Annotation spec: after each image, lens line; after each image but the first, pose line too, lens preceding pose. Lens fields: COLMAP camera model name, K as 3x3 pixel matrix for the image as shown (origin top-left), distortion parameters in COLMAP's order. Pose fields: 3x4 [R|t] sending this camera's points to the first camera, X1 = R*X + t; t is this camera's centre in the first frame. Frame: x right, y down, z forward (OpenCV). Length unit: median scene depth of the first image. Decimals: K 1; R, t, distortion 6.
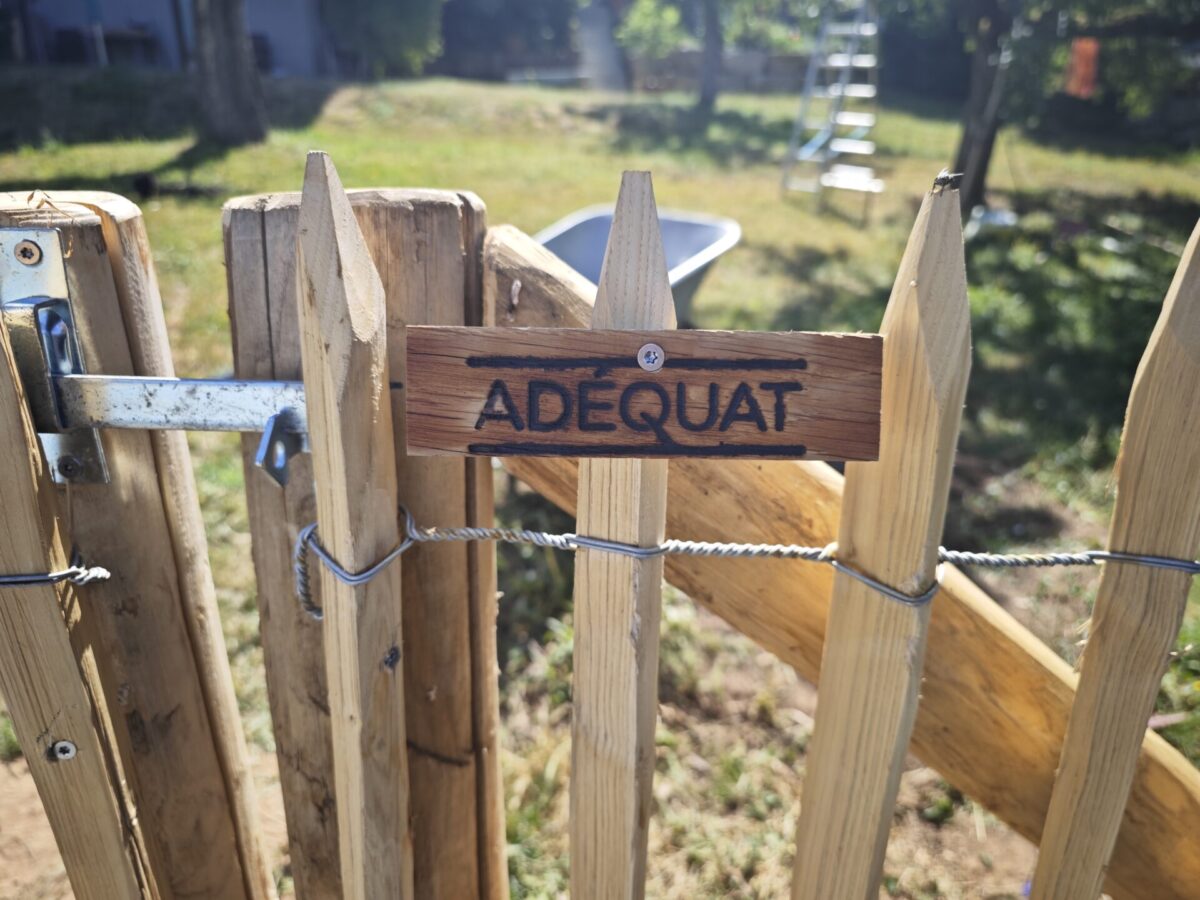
lens RADIAL K [[809.5, 0, 606.3], [0, 809.5, 454.1], [0, 0, 1]] dist [0.004428, 0.000941]
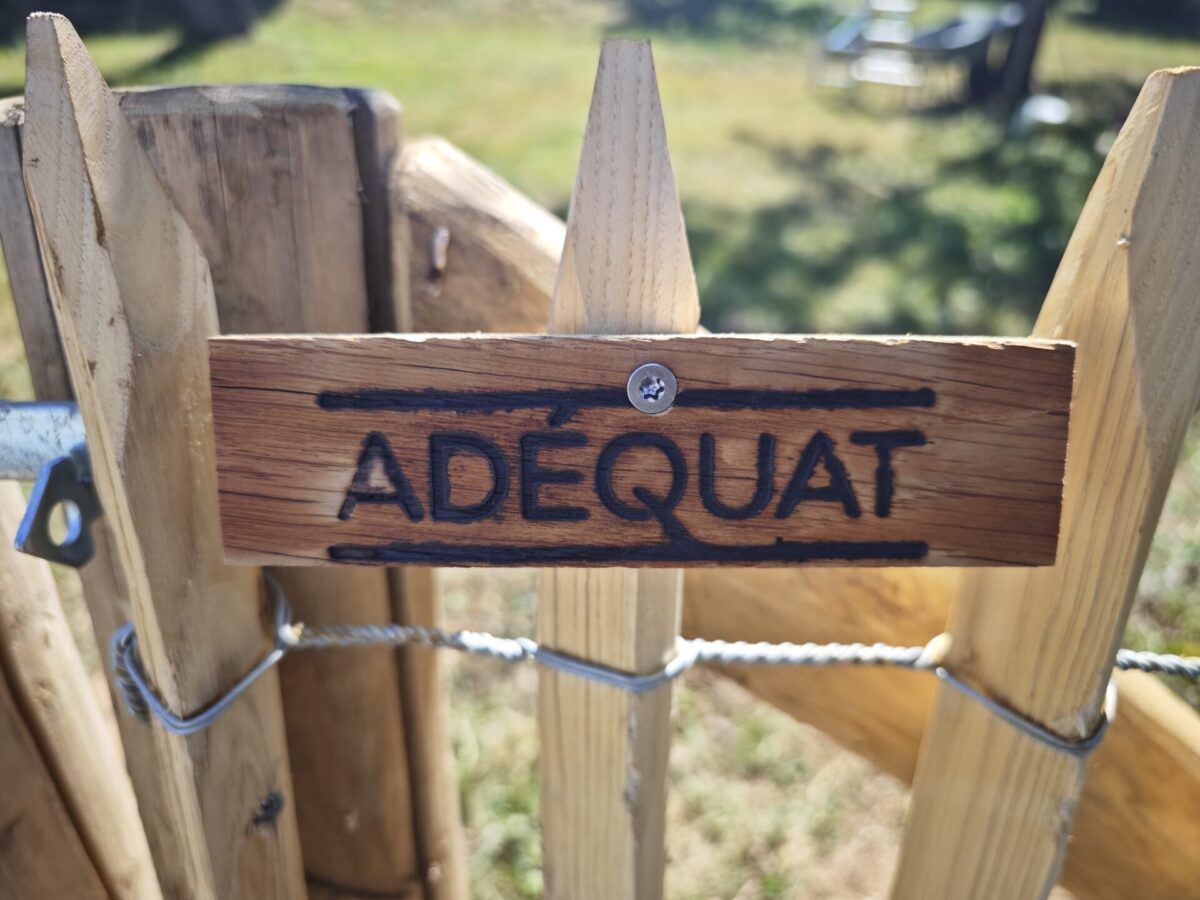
lens RADIAL K [[851.6, 0, 600.0], [0, 851.6, 450.0], [0, 0, 1]] dist [-0.086294, 0.112918]
pose [[0.999623, -0.004761, -0.027049, 0.035158], [0.007237, 0.995714, 0.092204, -0.129353], [0.026494, -0.092365, 0.995373, 0.419873]]
